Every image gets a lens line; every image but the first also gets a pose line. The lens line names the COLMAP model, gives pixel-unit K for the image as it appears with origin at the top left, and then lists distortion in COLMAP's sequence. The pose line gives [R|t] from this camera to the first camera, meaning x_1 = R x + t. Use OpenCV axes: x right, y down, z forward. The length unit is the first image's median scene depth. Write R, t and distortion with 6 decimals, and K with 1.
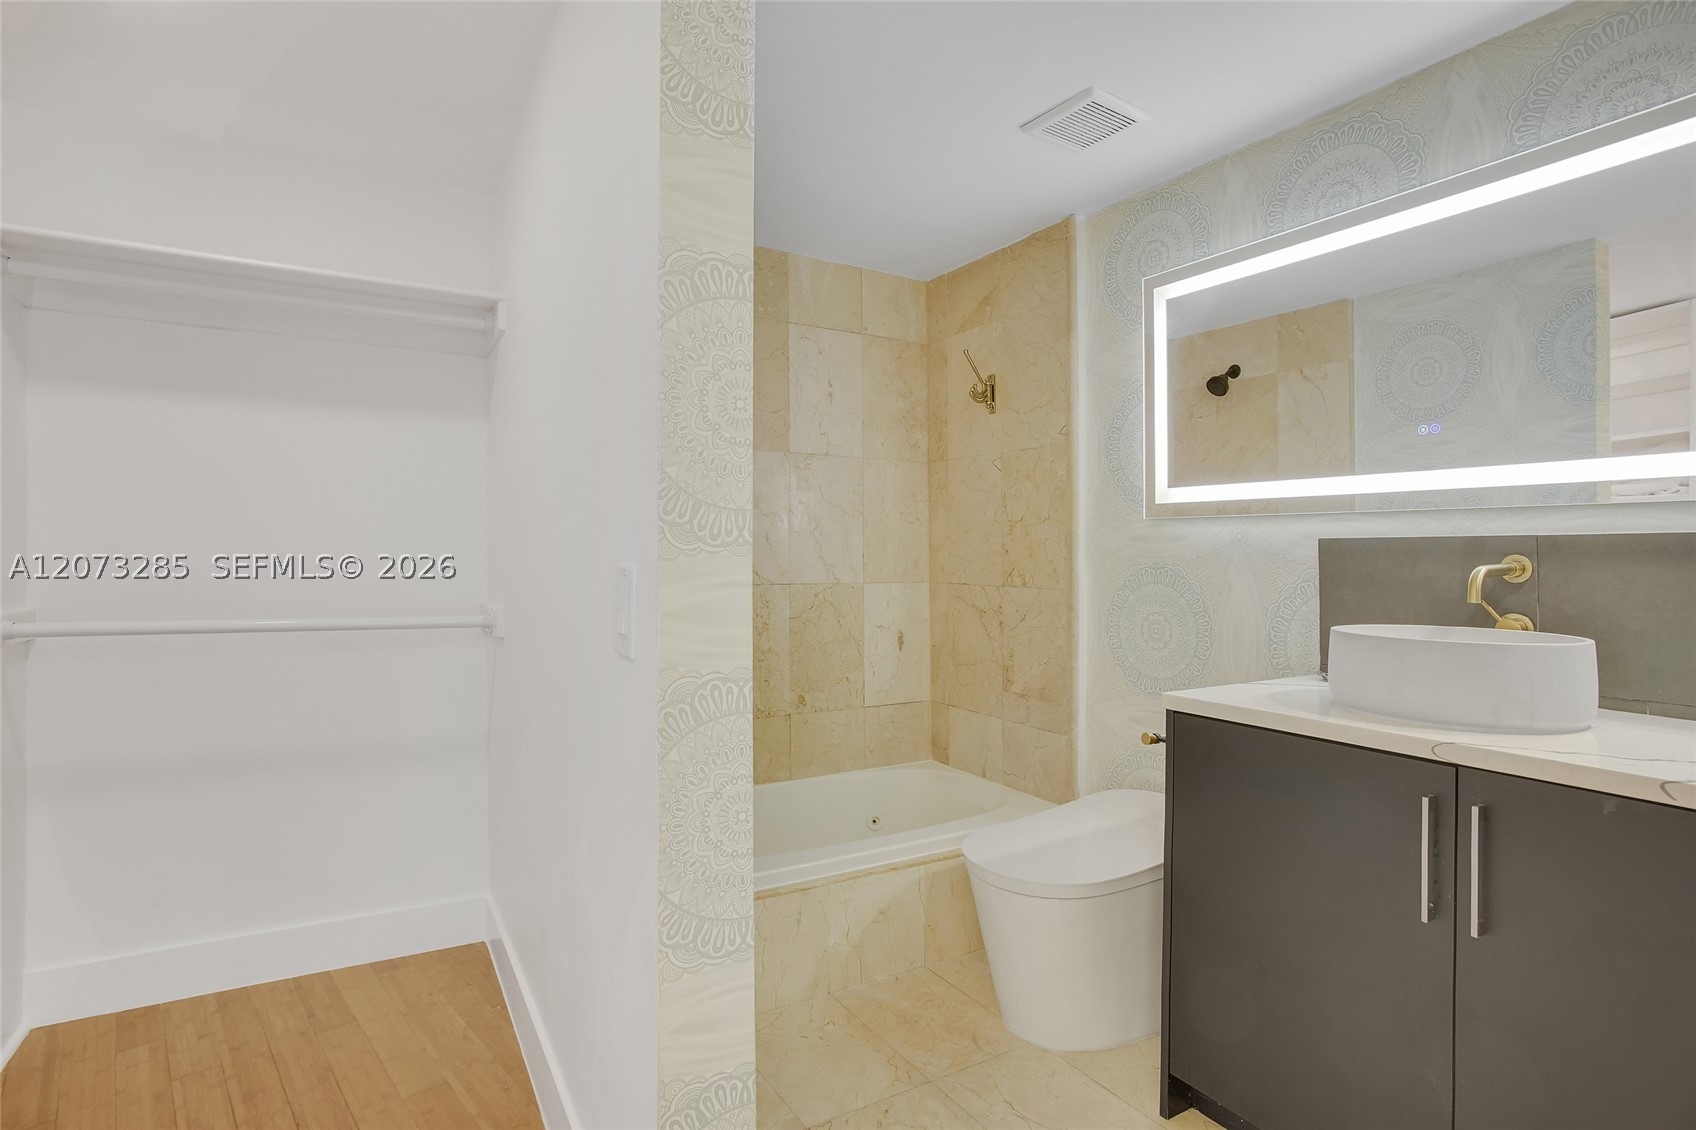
lens RADIAL K [[846.4, 0, 849.8], [0, 846.4, 535.2], [0, 0, 1]] dist [-0.065686, 0.024868]
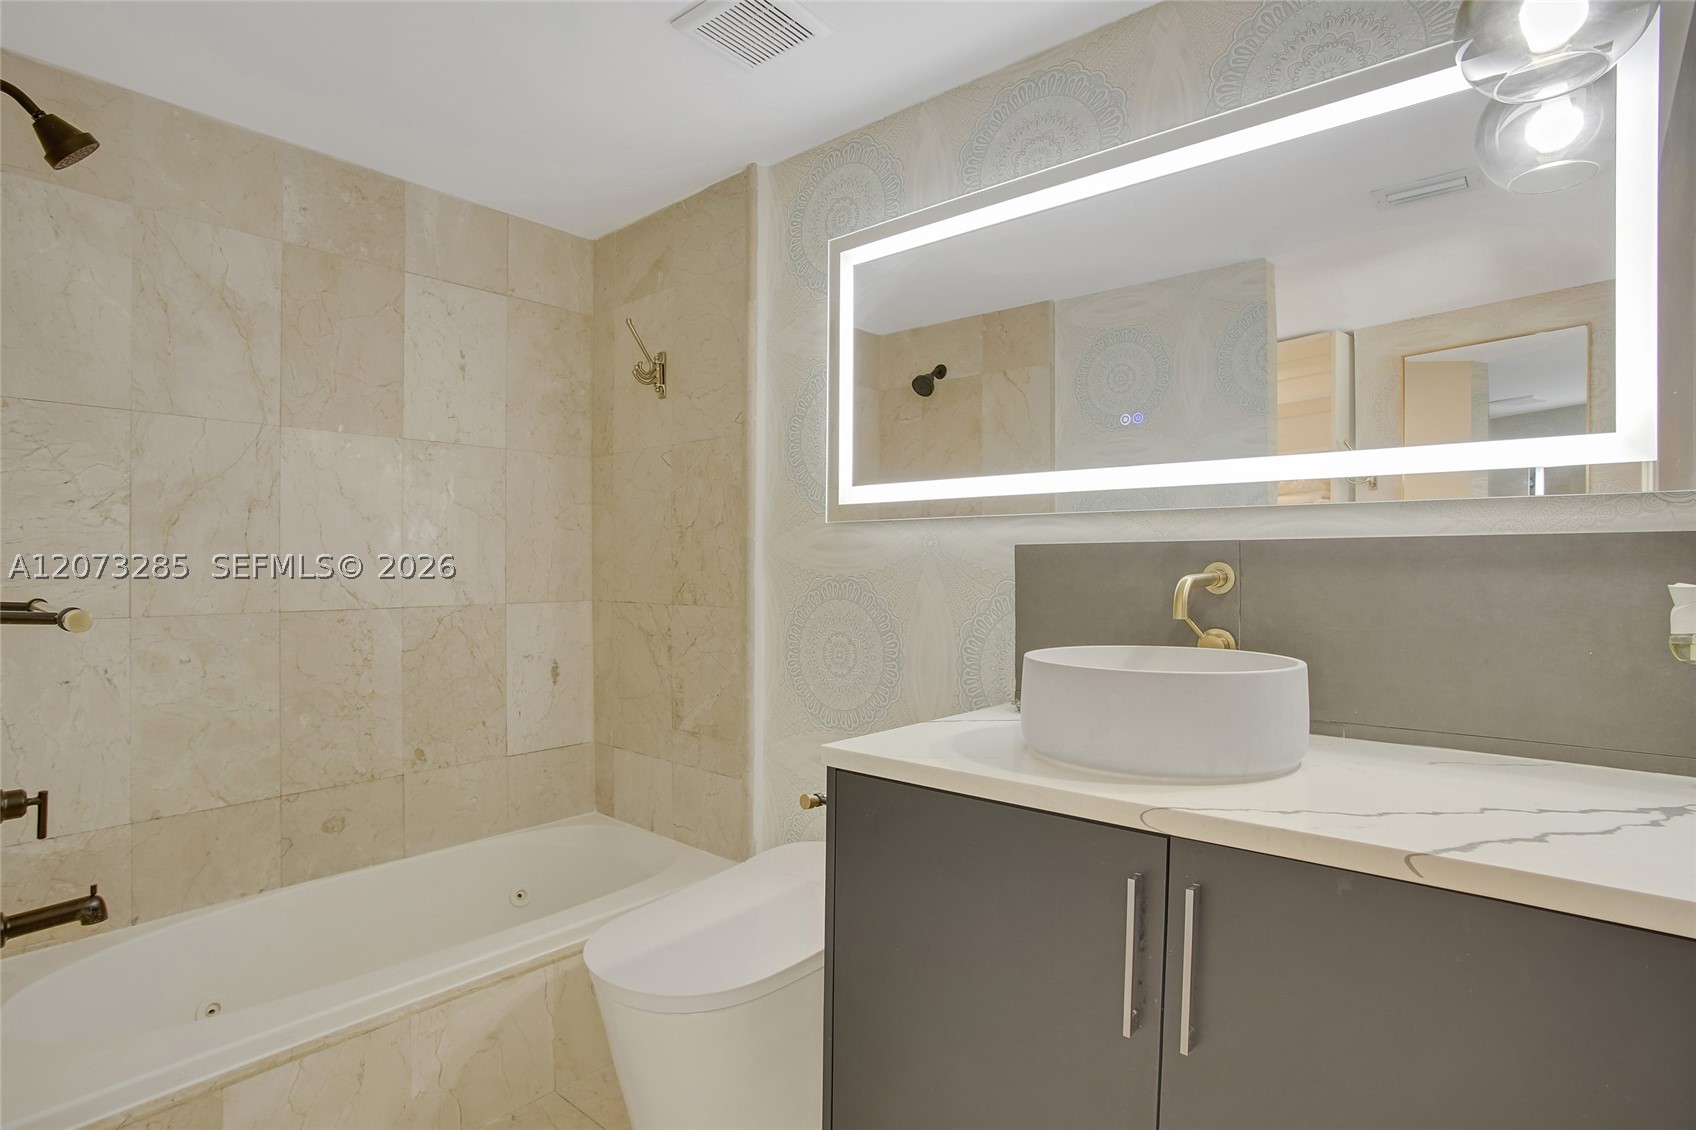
lens RADIAL K [[881.8, 0, 819.8], [0, 881.8, 568.5], [0, 0, 1]] dist [-0.058848, 0.030734]
pose [[0.959853, -0.008800, 0.280365, 0.091858], [0.001878, 0.999687, 0.024949, 0.004295], [-0.280497, -0.023421, 0.959569, 0.144094]]
